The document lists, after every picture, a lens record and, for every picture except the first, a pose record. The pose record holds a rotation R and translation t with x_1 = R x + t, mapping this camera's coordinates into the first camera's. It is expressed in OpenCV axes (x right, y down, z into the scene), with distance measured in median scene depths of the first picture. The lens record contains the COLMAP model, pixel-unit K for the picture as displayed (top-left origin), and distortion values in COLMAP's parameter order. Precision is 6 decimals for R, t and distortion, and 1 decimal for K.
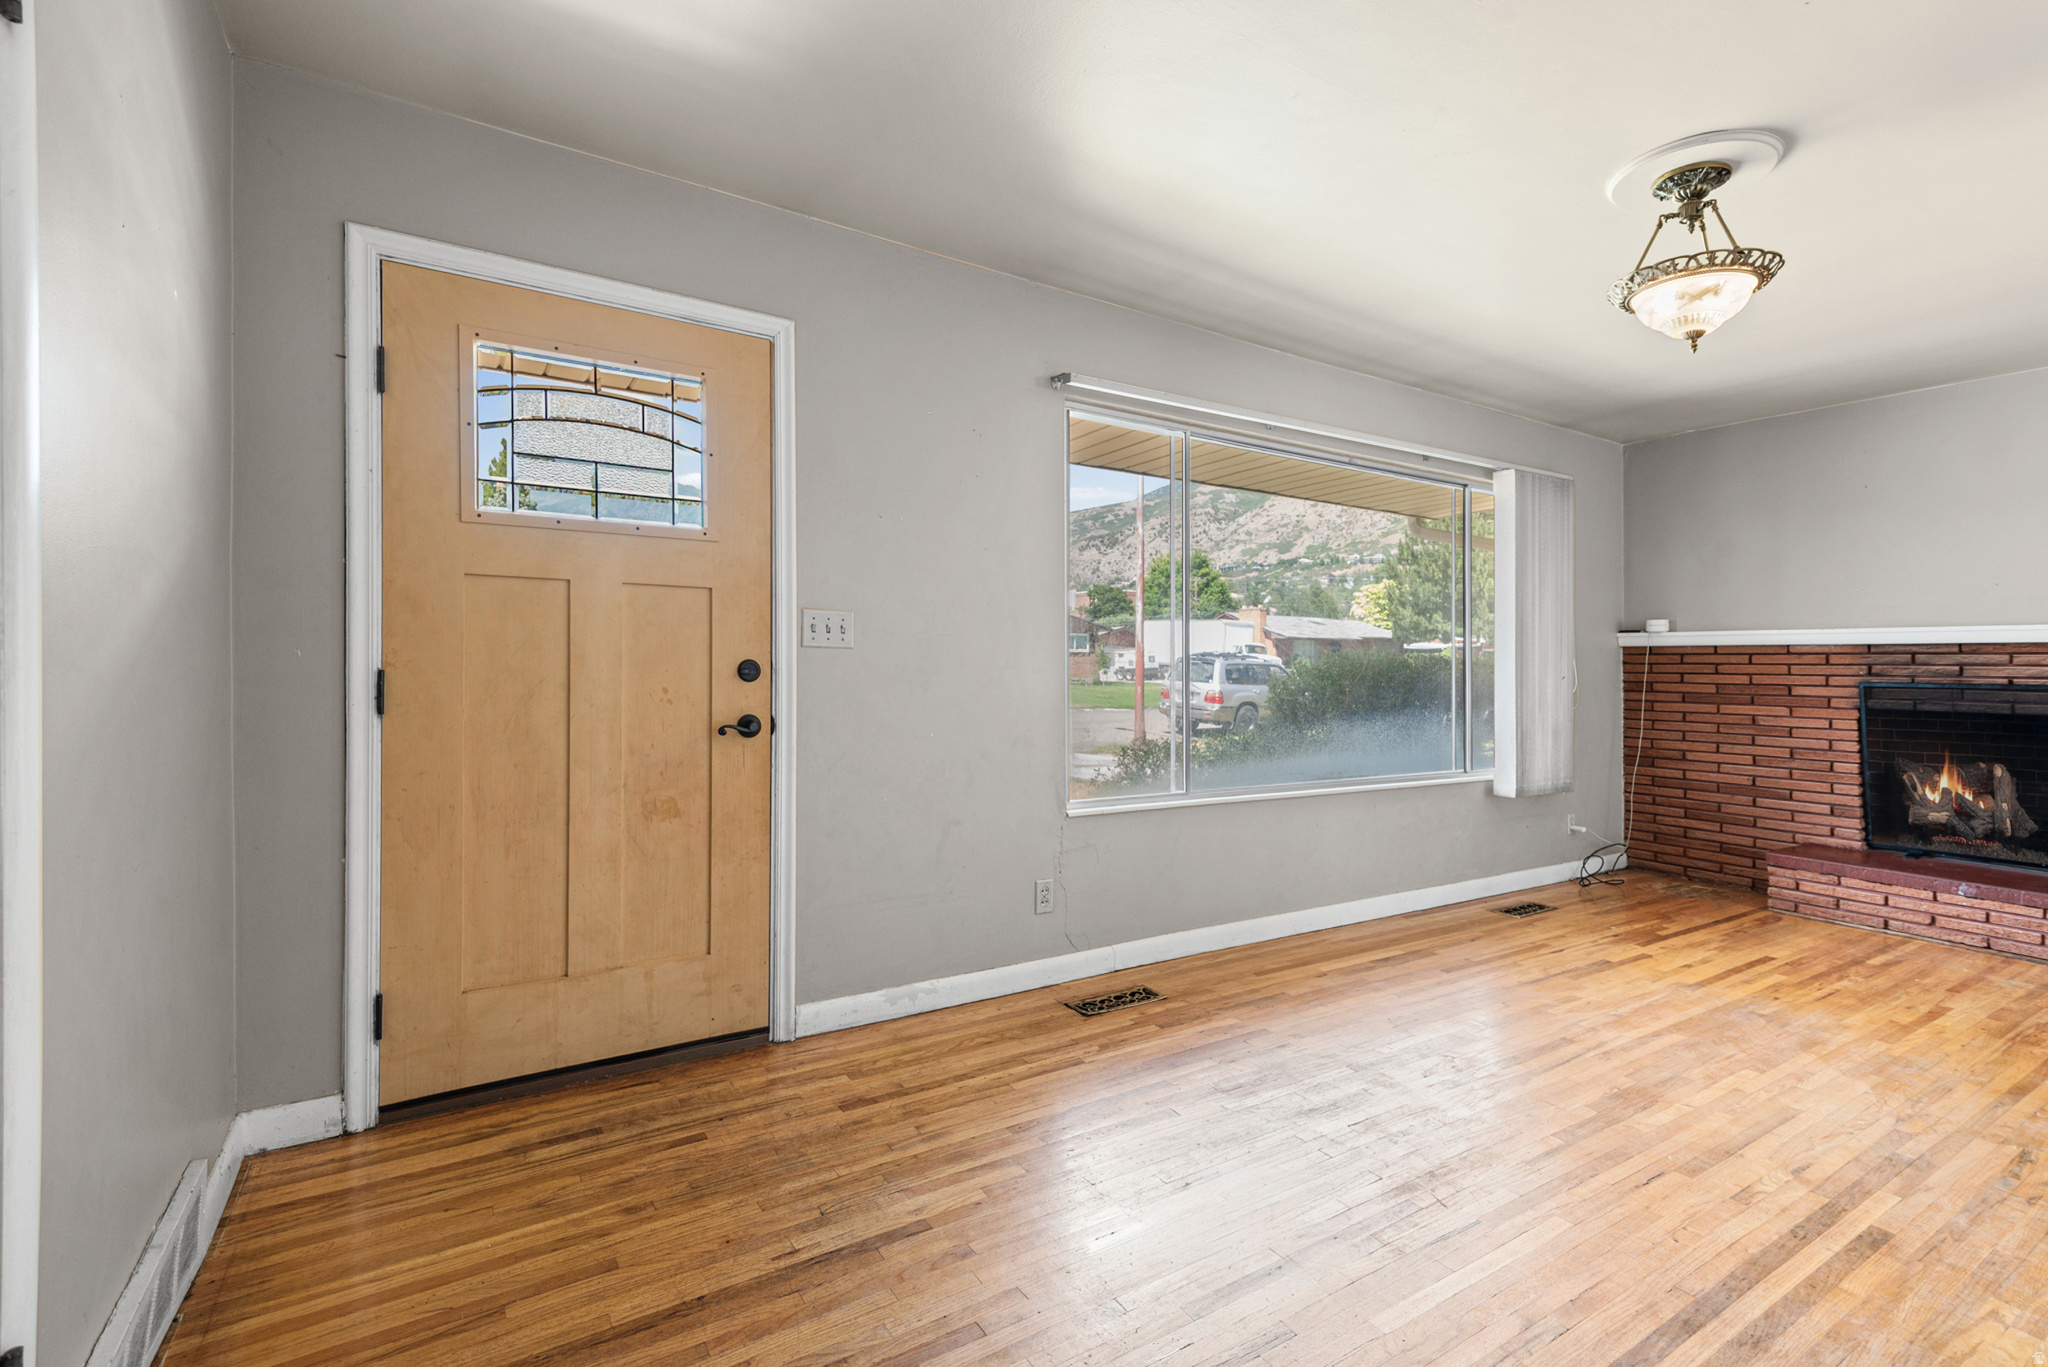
lens RADIAL K [[939.0, 0, 1027.1], [0, 939.0, 664.7], [0, 0, 1]] dist [0.024300, -0.009813]
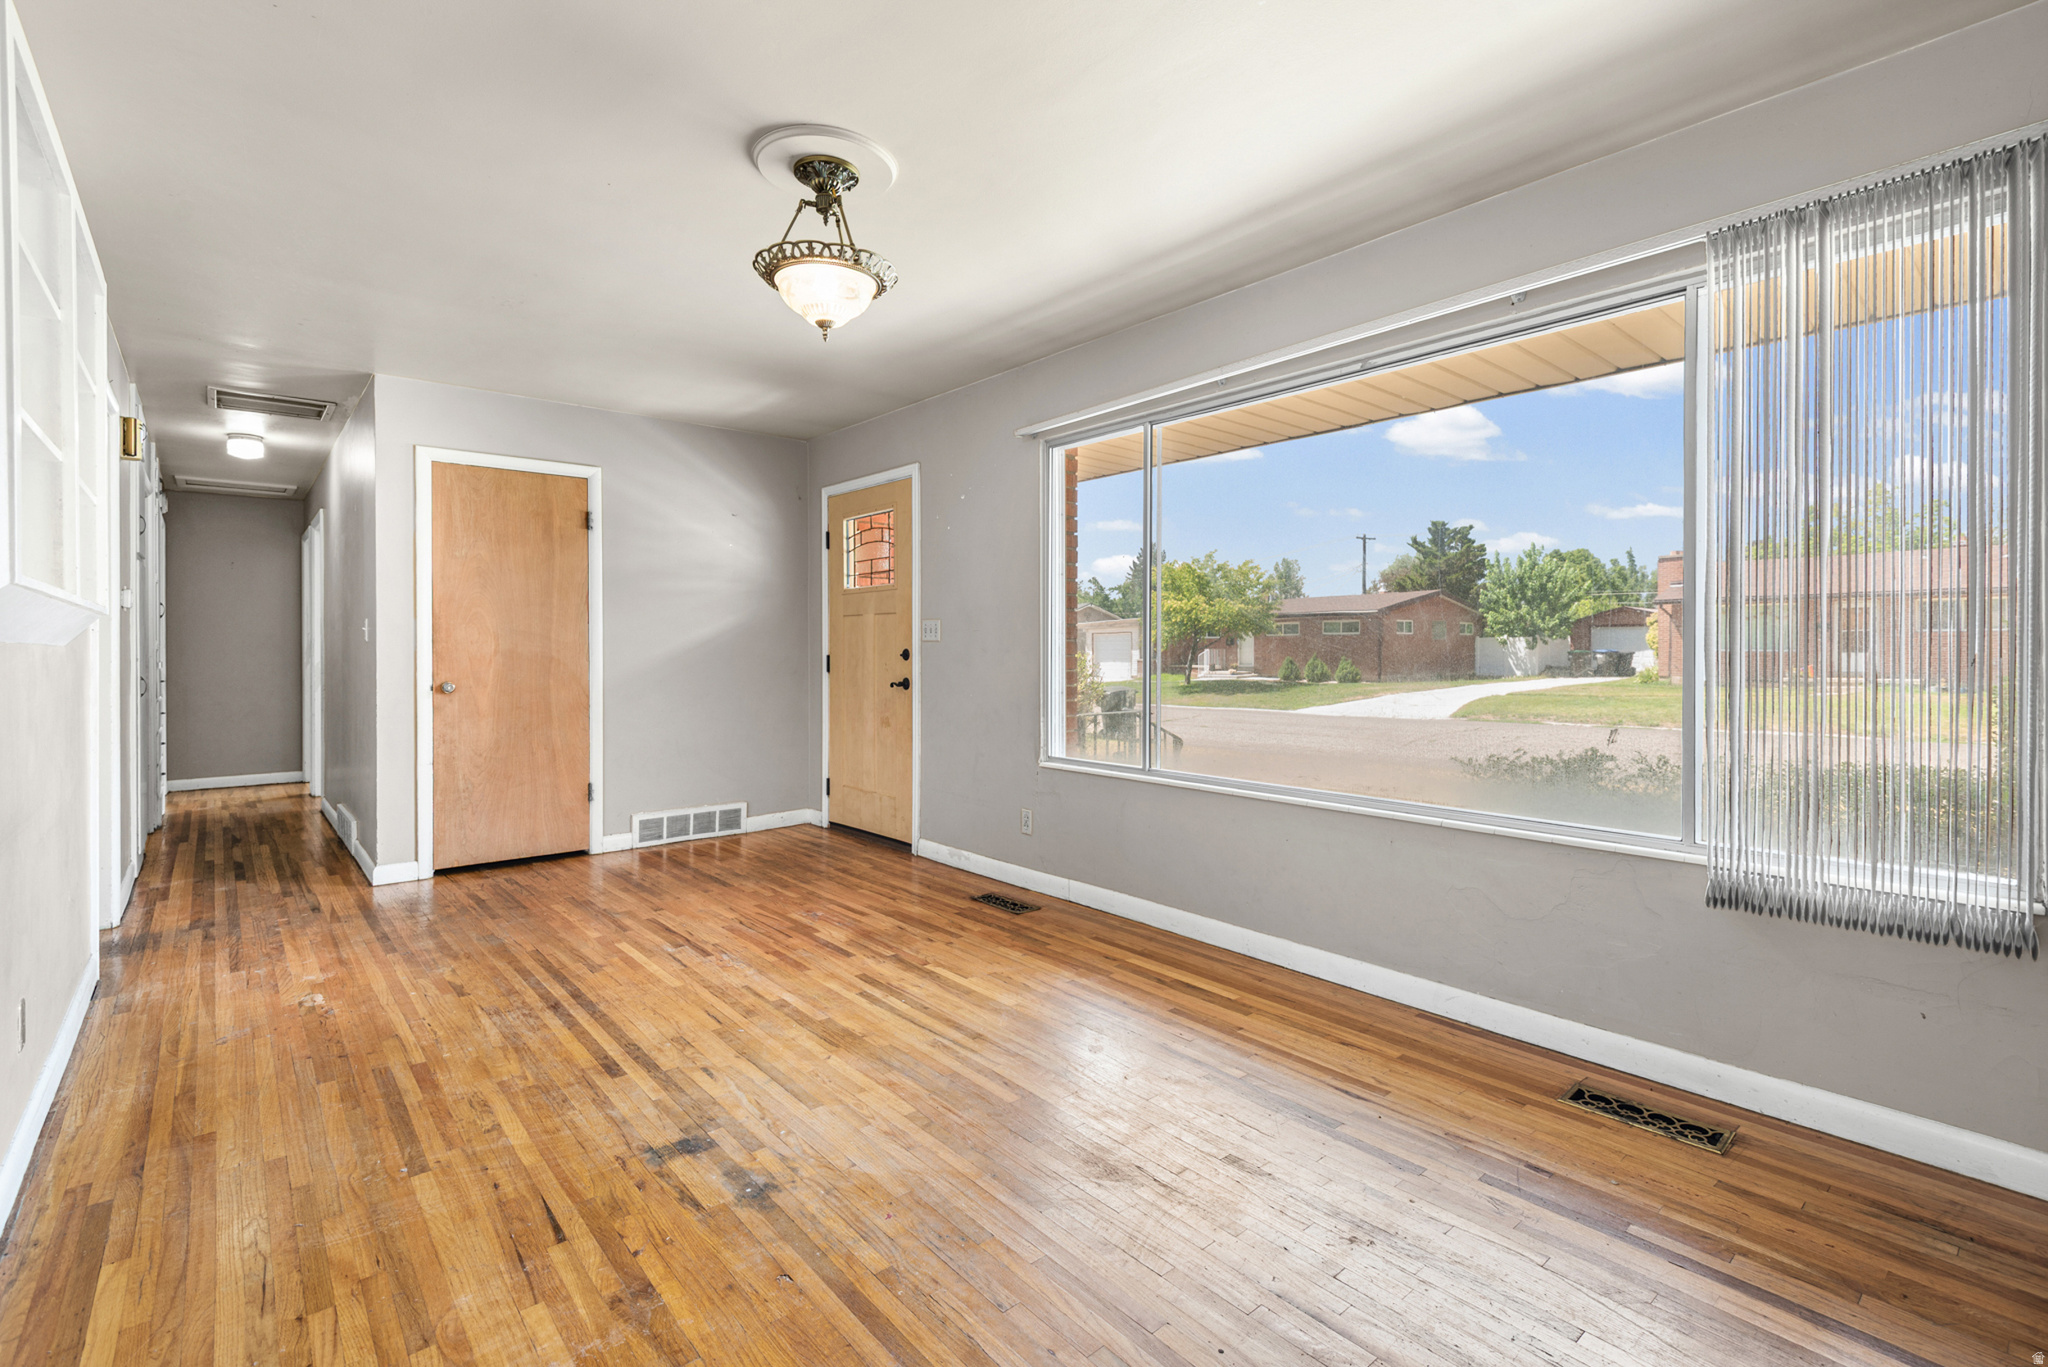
lens RADIAL K [[916.2, 0, 1021.7], [0, 916.2, 671.3], [0, 0, 1]] dist [0.025361, -0.017783]
pose [[0.141995, 0.010689, -0.989810, 1.614610], [0.005164, 0.999920, 0.011540, 0.020490], [0.989854, -0.006750, 0.141929, 0.995924]]
